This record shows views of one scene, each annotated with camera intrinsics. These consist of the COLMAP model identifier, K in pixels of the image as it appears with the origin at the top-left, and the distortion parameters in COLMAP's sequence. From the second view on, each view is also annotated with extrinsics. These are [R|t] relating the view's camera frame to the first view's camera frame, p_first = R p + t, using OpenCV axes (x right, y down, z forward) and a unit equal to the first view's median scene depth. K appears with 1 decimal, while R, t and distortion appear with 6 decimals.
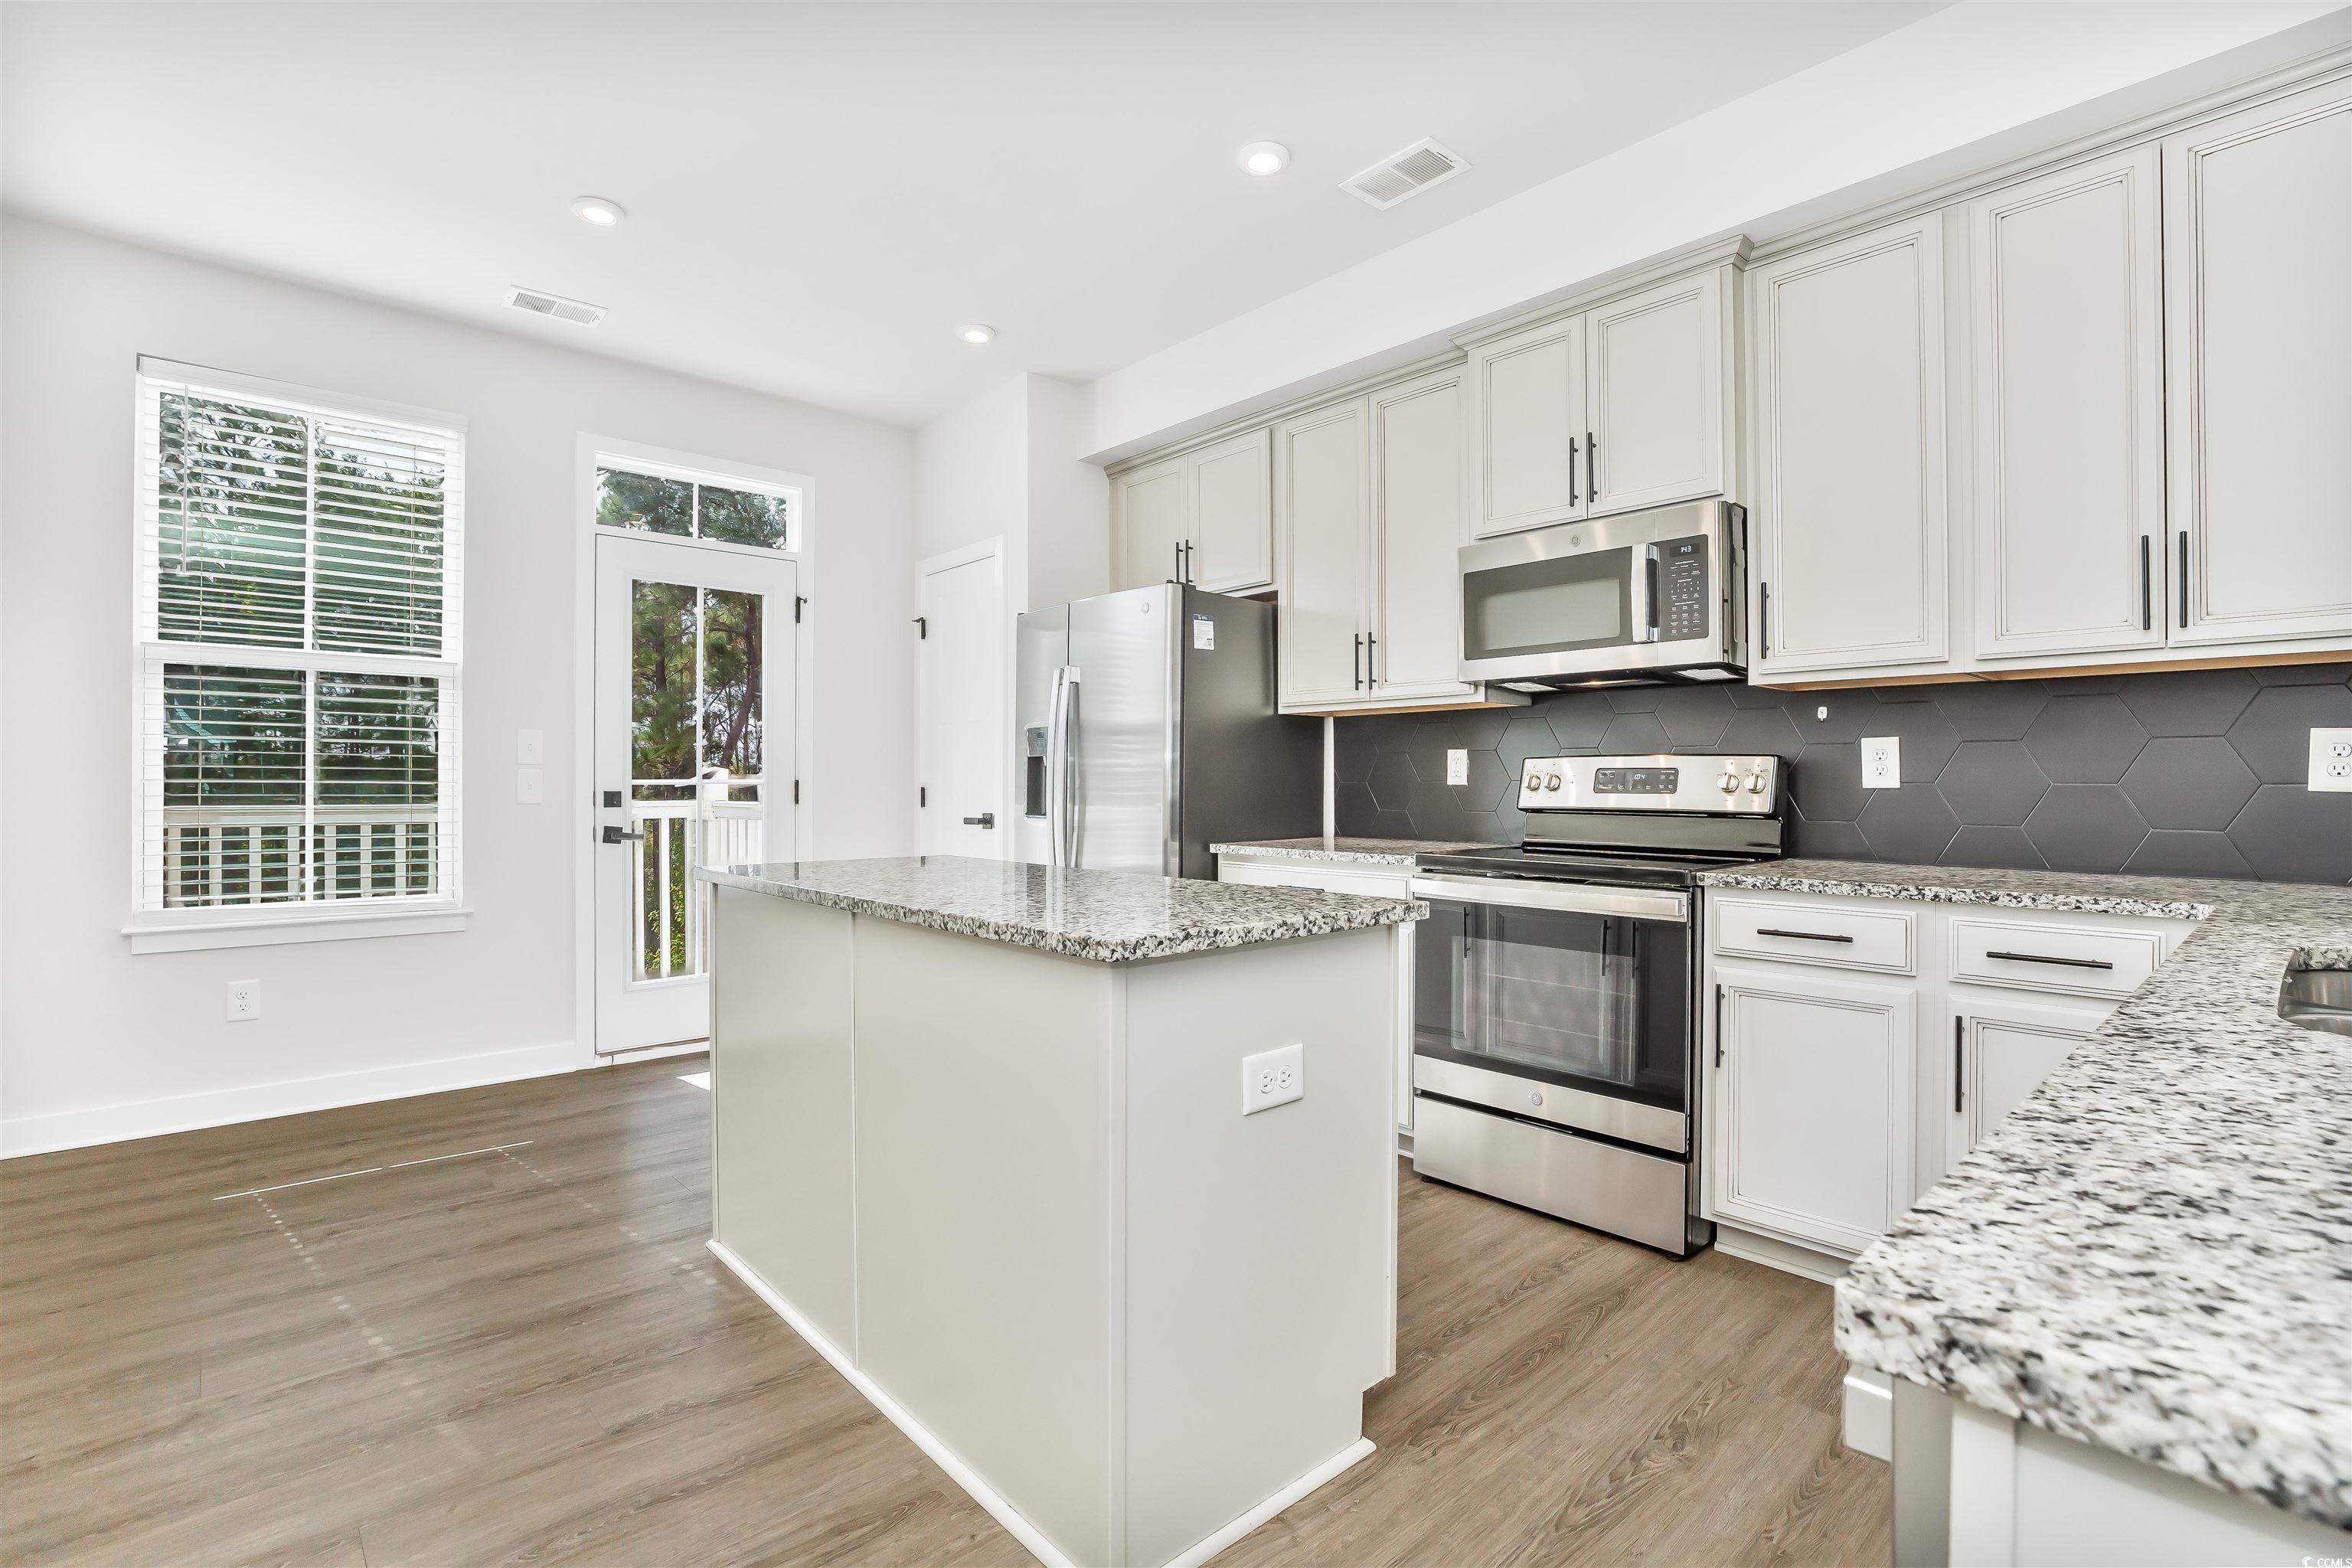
lens RADIAL K [[1079.5, 0, 1179.0], [0, 1079.5, 781.3], [0, 0, 1]] dist [-0.017926, 0.000486]
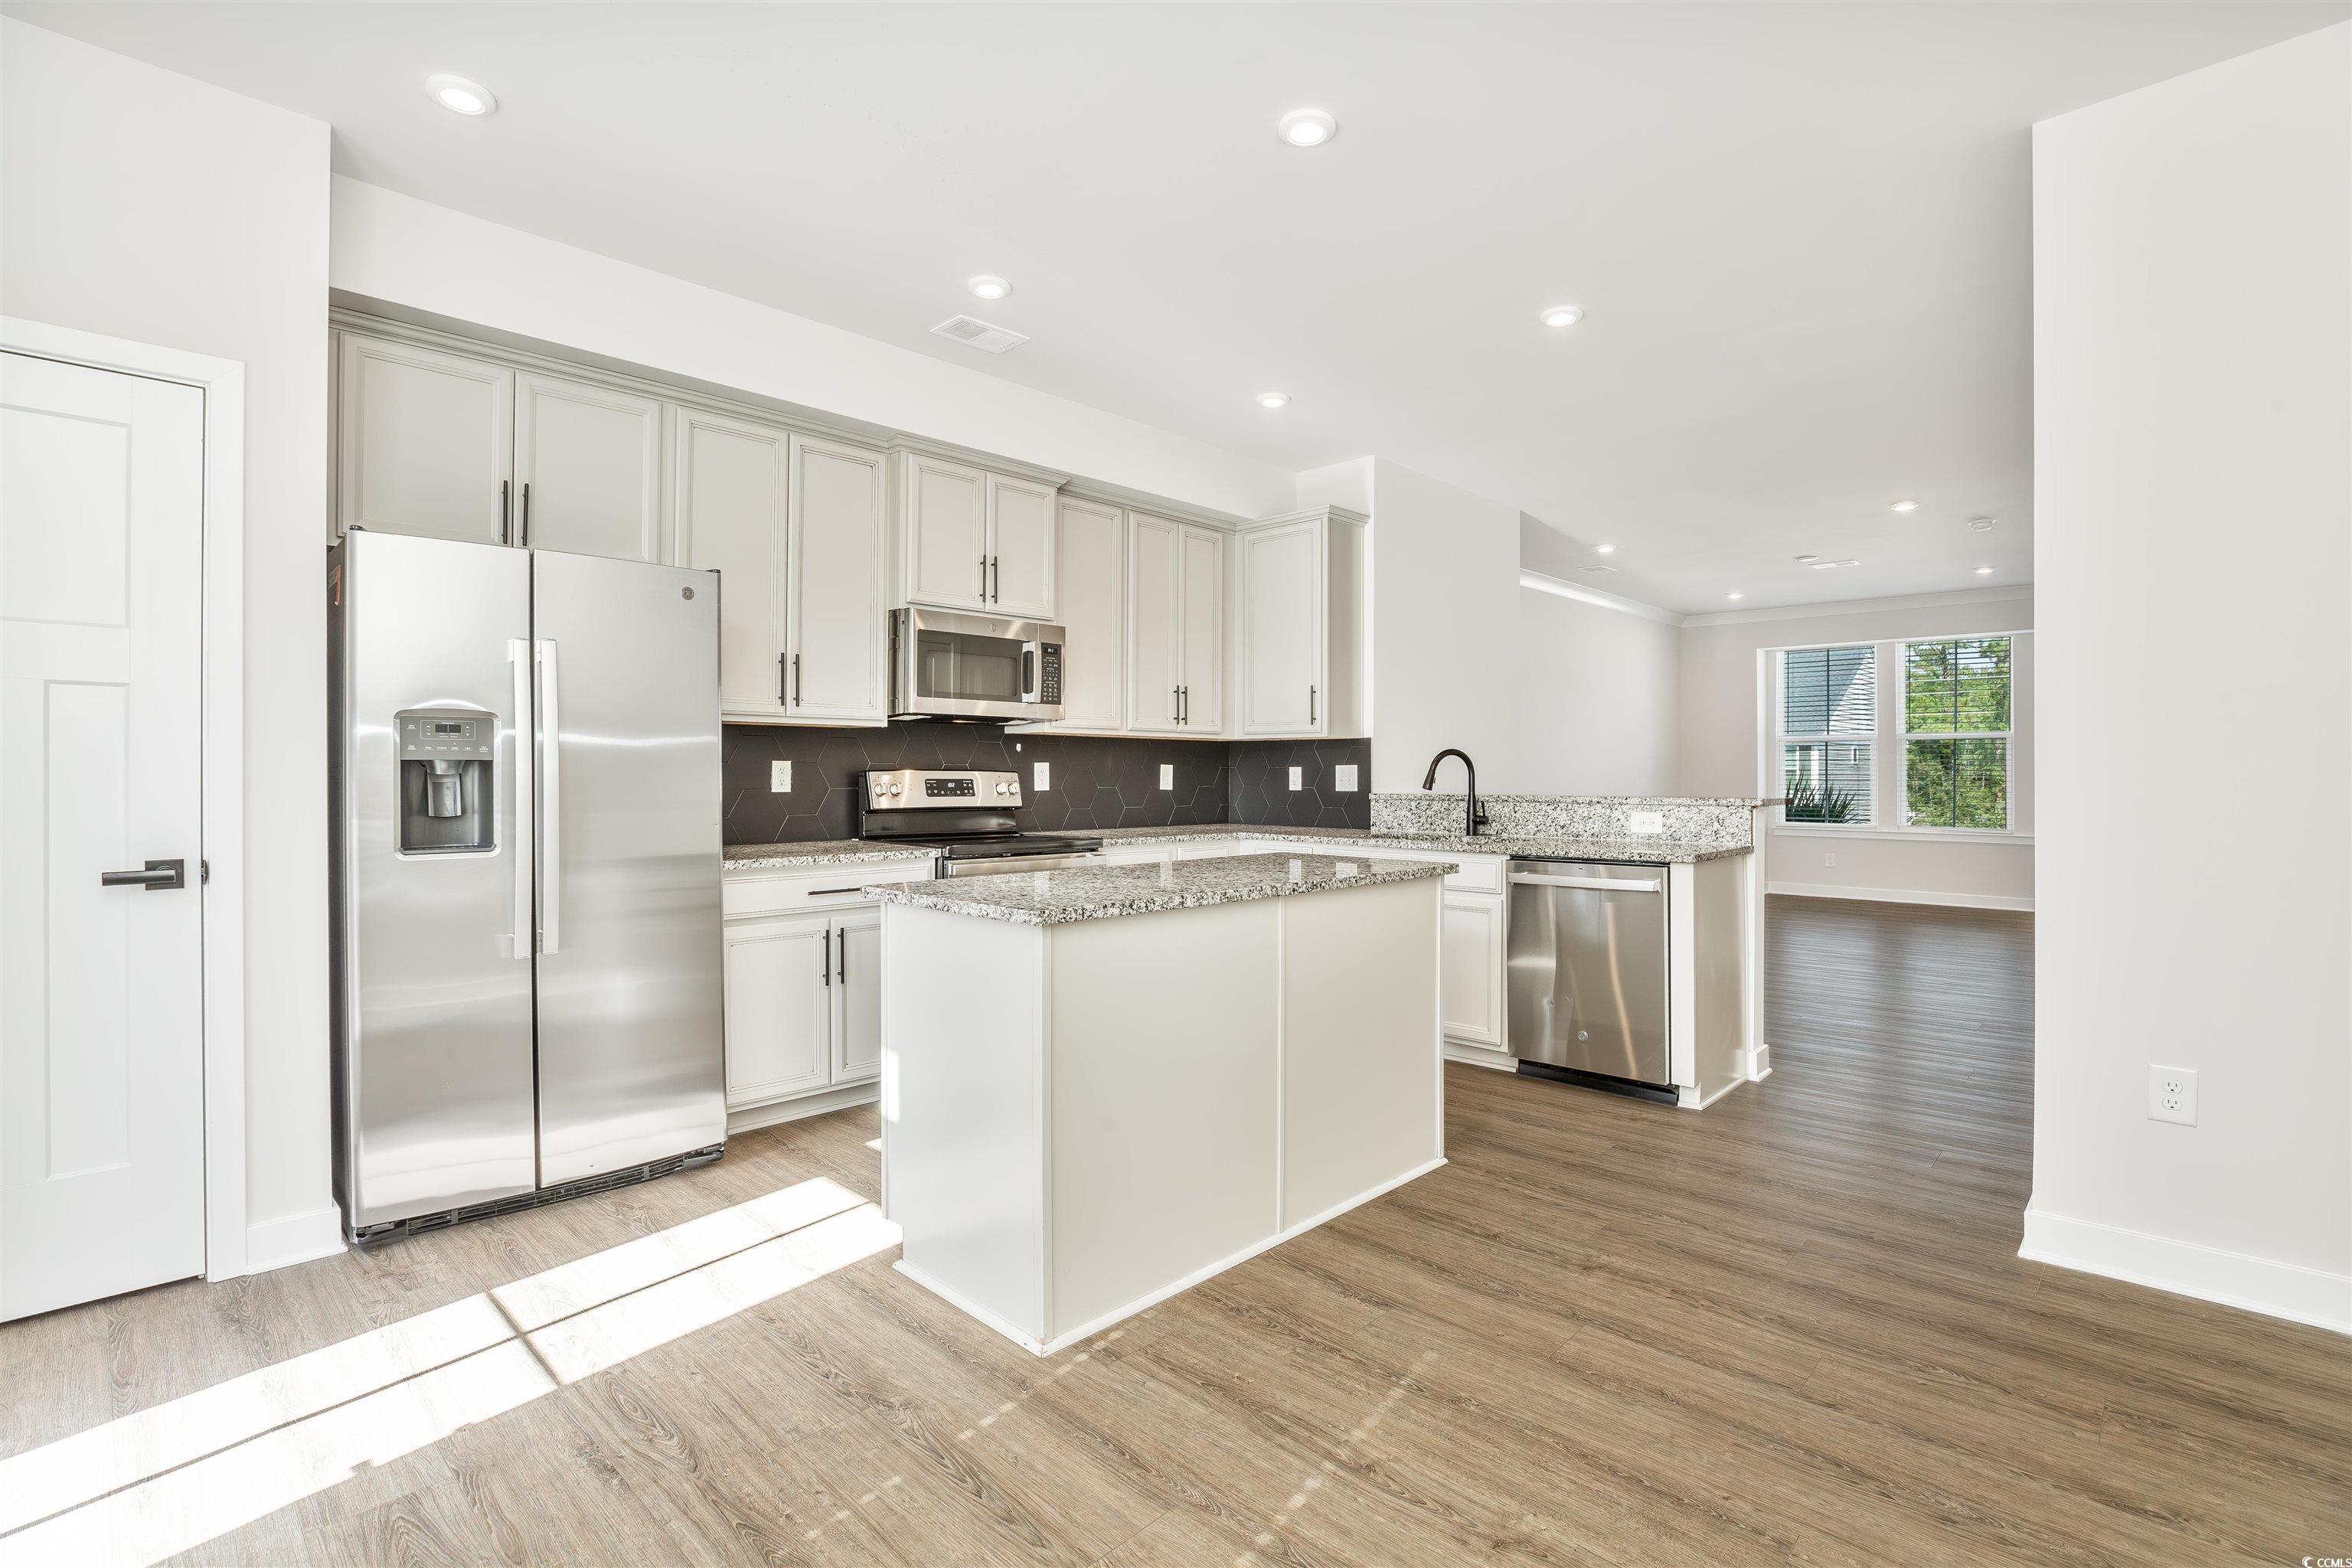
lens RADIAL K [[1066.5, 0, 1179.2], [0, 1066.5, 778.3], [0, 0, 1]] dist [0.002595, 0.001088]
pose [[-0.050030, -0.004498, 0.998738, -0.910362], [-0.002228, 0.999988, 0.004392, -0.017858], [-0.998745, -0.002006, -0.050040, 0.665270]]
